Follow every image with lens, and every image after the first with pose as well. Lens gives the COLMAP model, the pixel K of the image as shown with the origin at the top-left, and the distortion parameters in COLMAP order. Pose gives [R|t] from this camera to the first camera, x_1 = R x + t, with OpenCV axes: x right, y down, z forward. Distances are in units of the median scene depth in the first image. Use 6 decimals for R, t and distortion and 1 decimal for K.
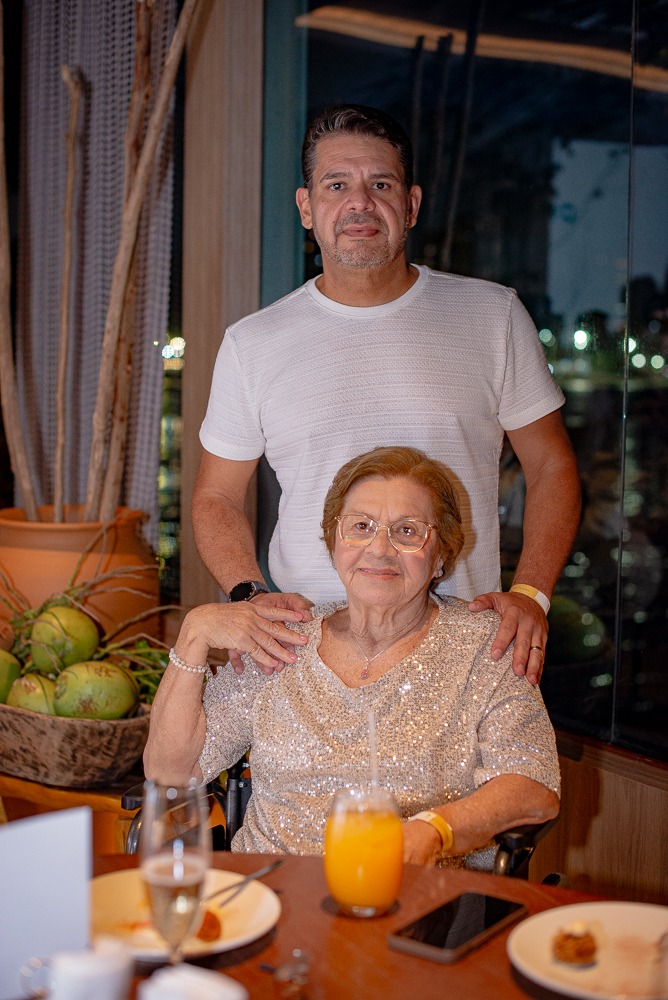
lens RADIAL K [[1501.1, 0, 334.5], [0, 1501.1, 500.8], [0, 0, 1]] dist [-0.098859, 0.000000]
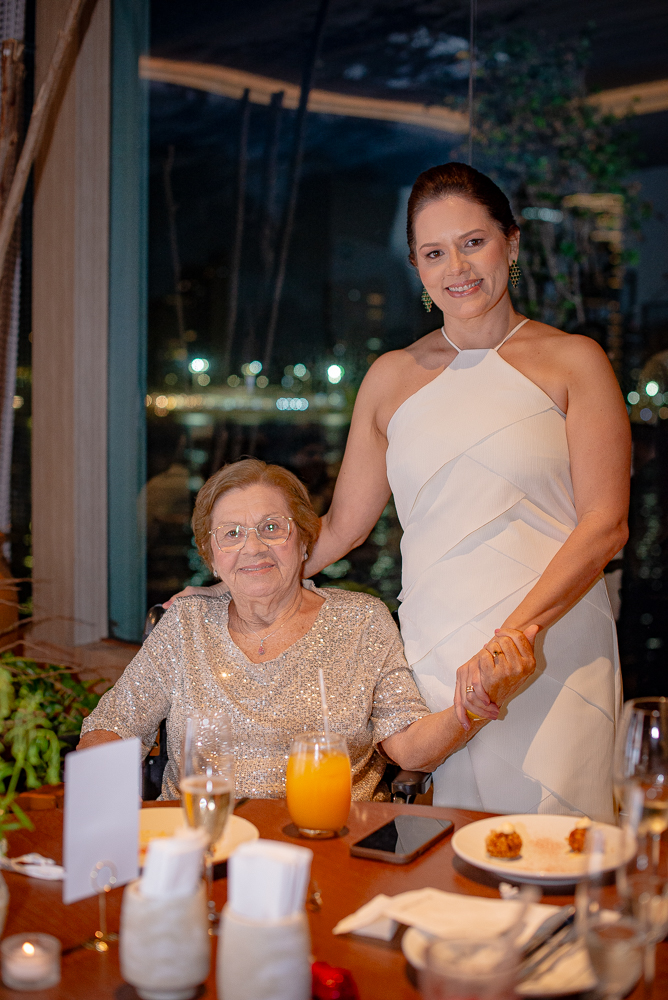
lens RADIAL K [[1501.1, 0, 328.4], [0, 1501.1, 509.0], [0, 0, 1]] dist [-0.098859, 0.000000]
pose [[0.987306, -0.018396, 0.157762, -0.080282], [0.021227, 0.999642, -0.016278, 0.016536], [-0.157406, 0.019420, 0.987343, -0.099187]]
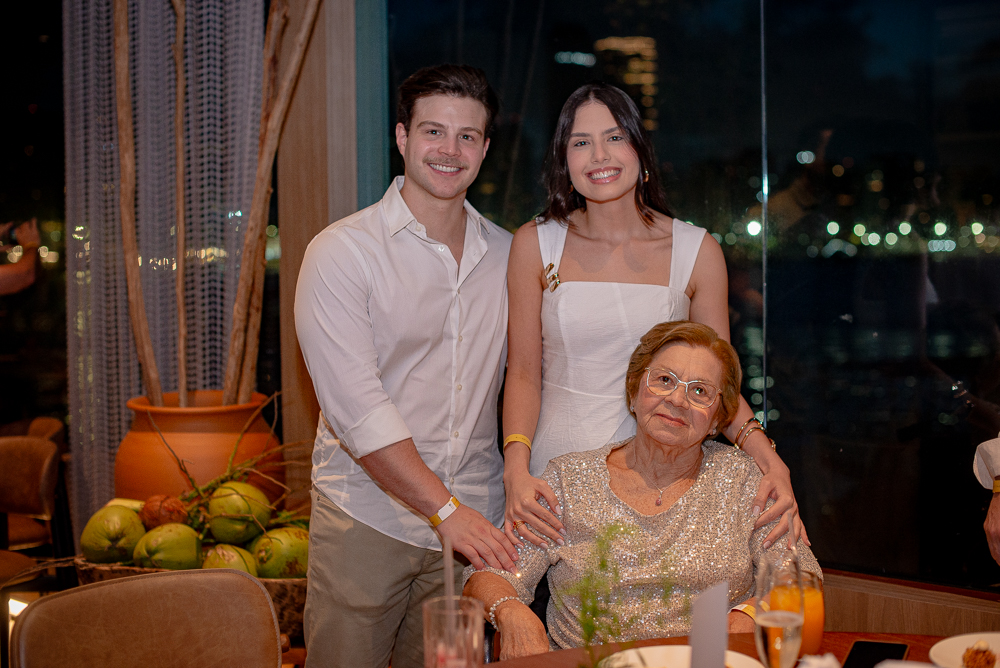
lens RADIAL K [[1501.1, 0, 499.9], [0, 1501.1, 324.5], [0, 0, 1]] dist [-0.098859, 0.000000]
pose [[0.968115, -0.044867, 0.246455, -0.275180], [0.054637, 0.997963, -0.032944, 0.002862], [-0.244475, 0.045359, 0.968594, -0.114647]]
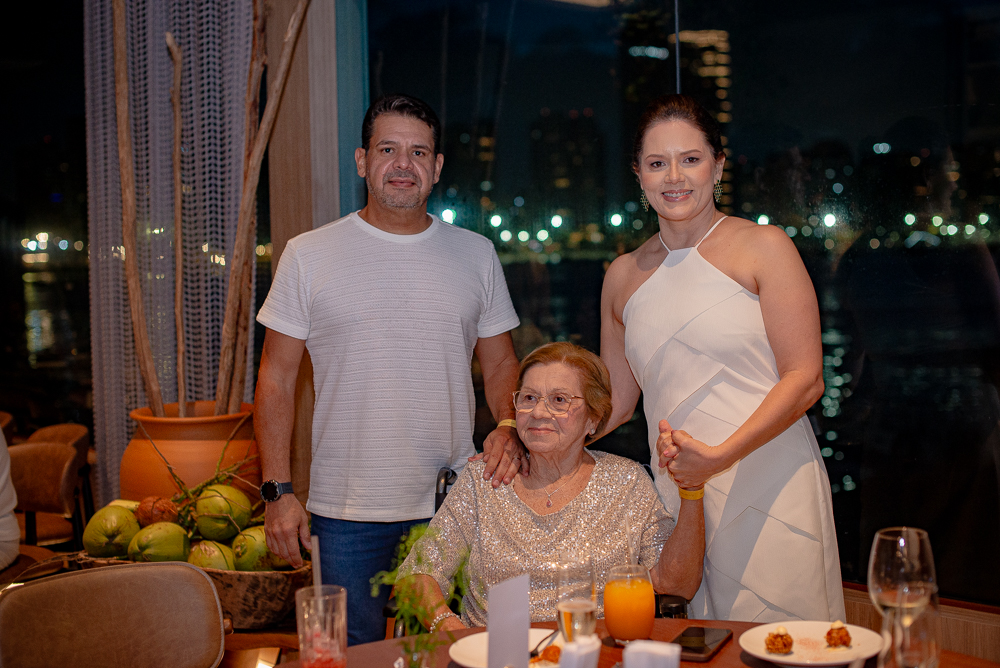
lens RADIAL K [[1501.1, 0, 494.5], [0, 1501.1, 326.7], [0, 0, 1]] dist [-0.098859, 0.000000]
pose [[0.980055, -0.052871, 0.191566, -0.201215], [0.059859, 0.997729, -0.030869, -0.007133], [-0.189499, 0.041720, 0.980994, -0.256998]]
